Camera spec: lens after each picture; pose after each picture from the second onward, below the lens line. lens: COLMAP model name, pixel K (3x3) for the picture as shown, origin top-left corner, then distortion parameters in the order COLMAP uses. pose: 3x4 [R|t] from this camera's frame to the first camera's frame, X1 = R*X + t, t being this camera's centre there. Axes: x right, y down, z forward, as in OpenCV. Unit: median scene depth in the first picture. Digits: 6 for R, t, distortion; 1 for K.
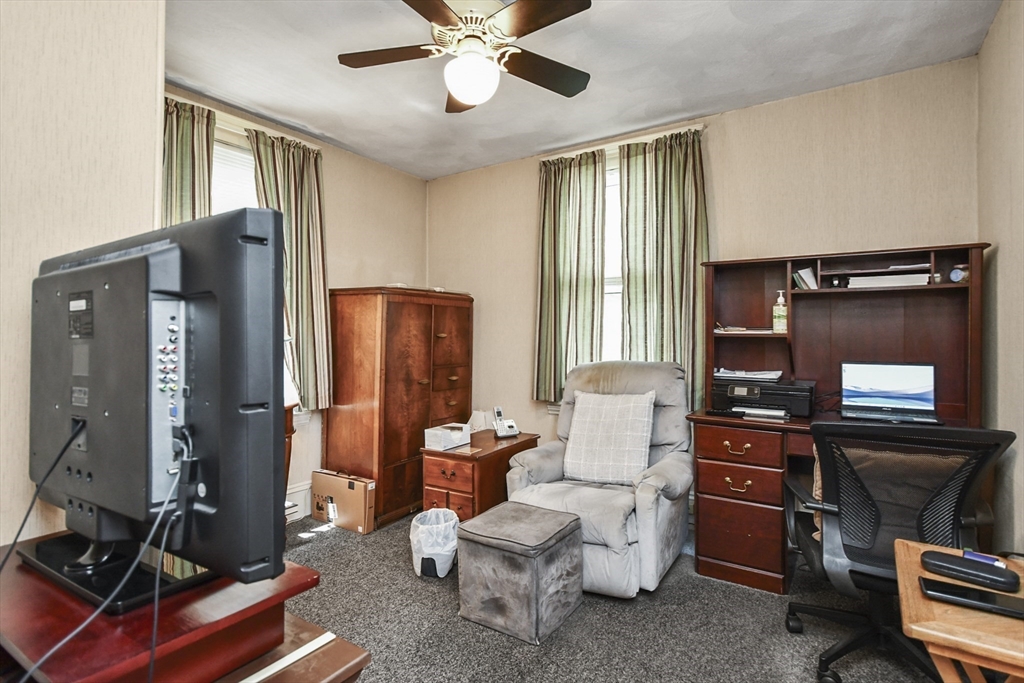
lens RADIAL K [[528.5, 0, 513.7], [0, 528.5, 335.9], [0, 0, 1]] dist [0.001658, -0.000242]
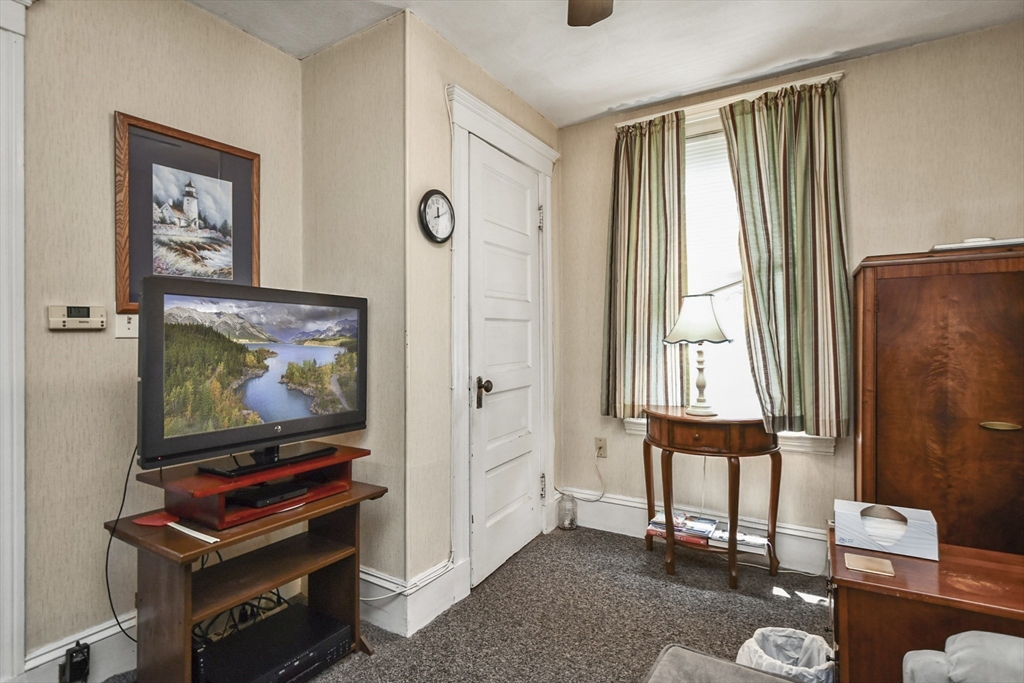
lens RADIAL K [[528.5, 0, 512.8], [0, 528.5, 347.7], [0, 0, 1]] dist [0.001658, -0.000242]
pose [[0.019150, 0.013178, -0.999730, 0.376675], [0.006295, 0.999892, 0.013301, 0.003134], [0.999797, -0.006548, 0.019065, 0.594709]]
